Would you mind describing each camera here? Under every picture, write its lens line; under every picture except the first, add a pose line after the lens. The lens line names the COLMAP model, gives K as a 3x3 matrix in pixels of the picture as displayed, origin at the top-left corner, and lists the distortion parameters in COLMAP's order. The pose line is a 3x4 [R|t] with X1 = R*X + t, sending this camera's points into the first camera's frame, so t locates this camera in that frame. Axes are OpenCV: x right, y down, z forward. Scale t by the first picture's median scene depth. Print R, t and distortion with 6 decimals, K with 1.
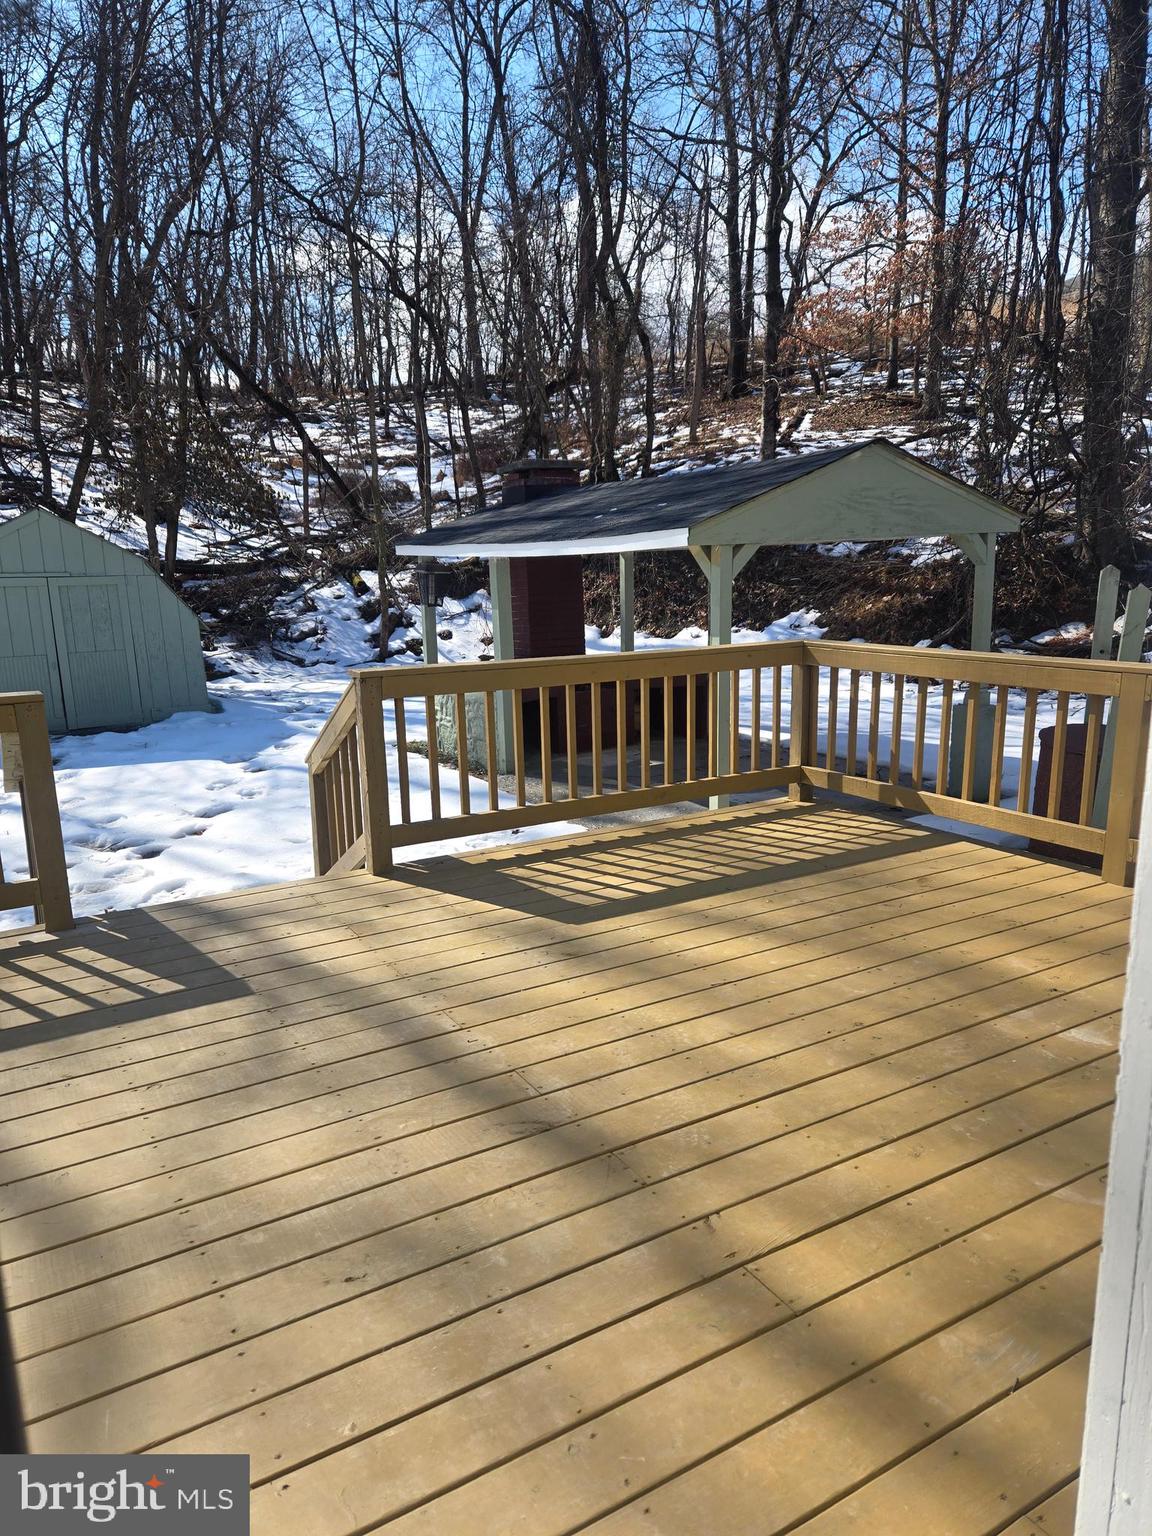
lens RADIAL K [[1023.3, 0, 578.3], [0, 1023.3, 773.7], [0, 0, 1]] dist [0.074193, -0.053796]
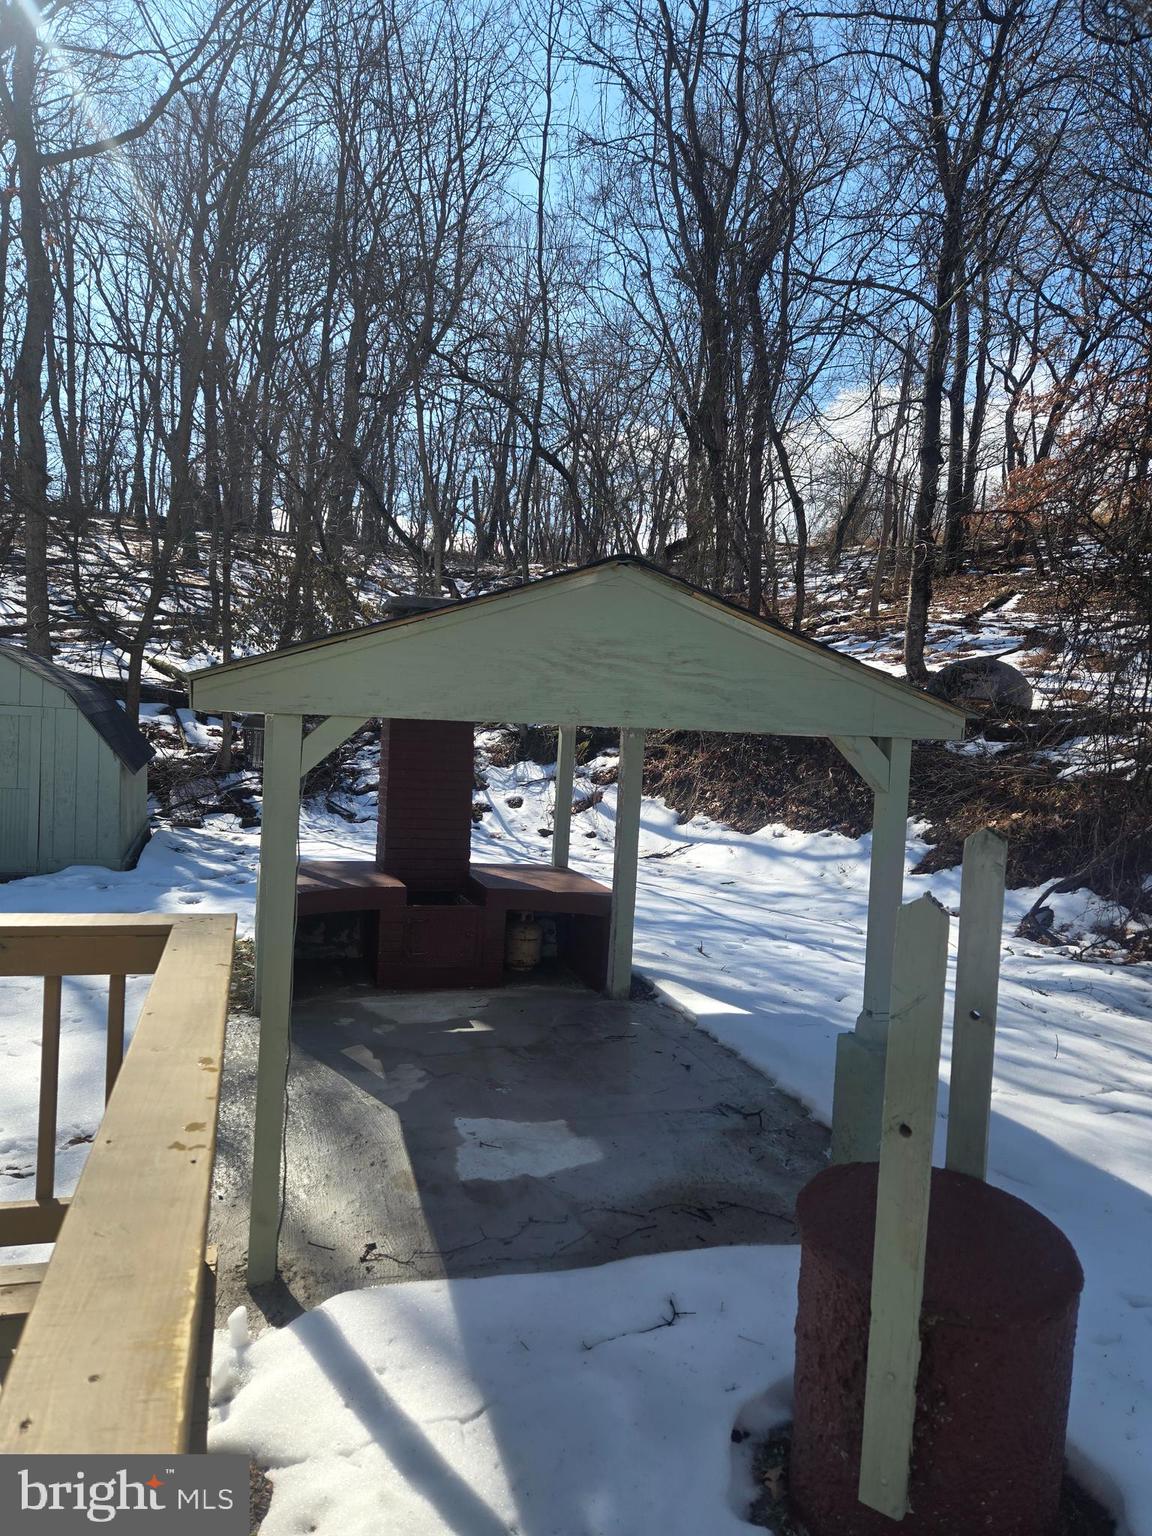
lens RADIAL K [[1023.3, 0, 573.8], [0, 1023.3, 765.7], [0, 0, 1]] dist [0.074193, -0.053796]
pose [[0.963897, 0.090438, -0.250449, 0.161612], [-0.130600, 0.980224, -0.148676, -0.046965], [0.232050, 0.176017, 0.956646, 0.176841]]
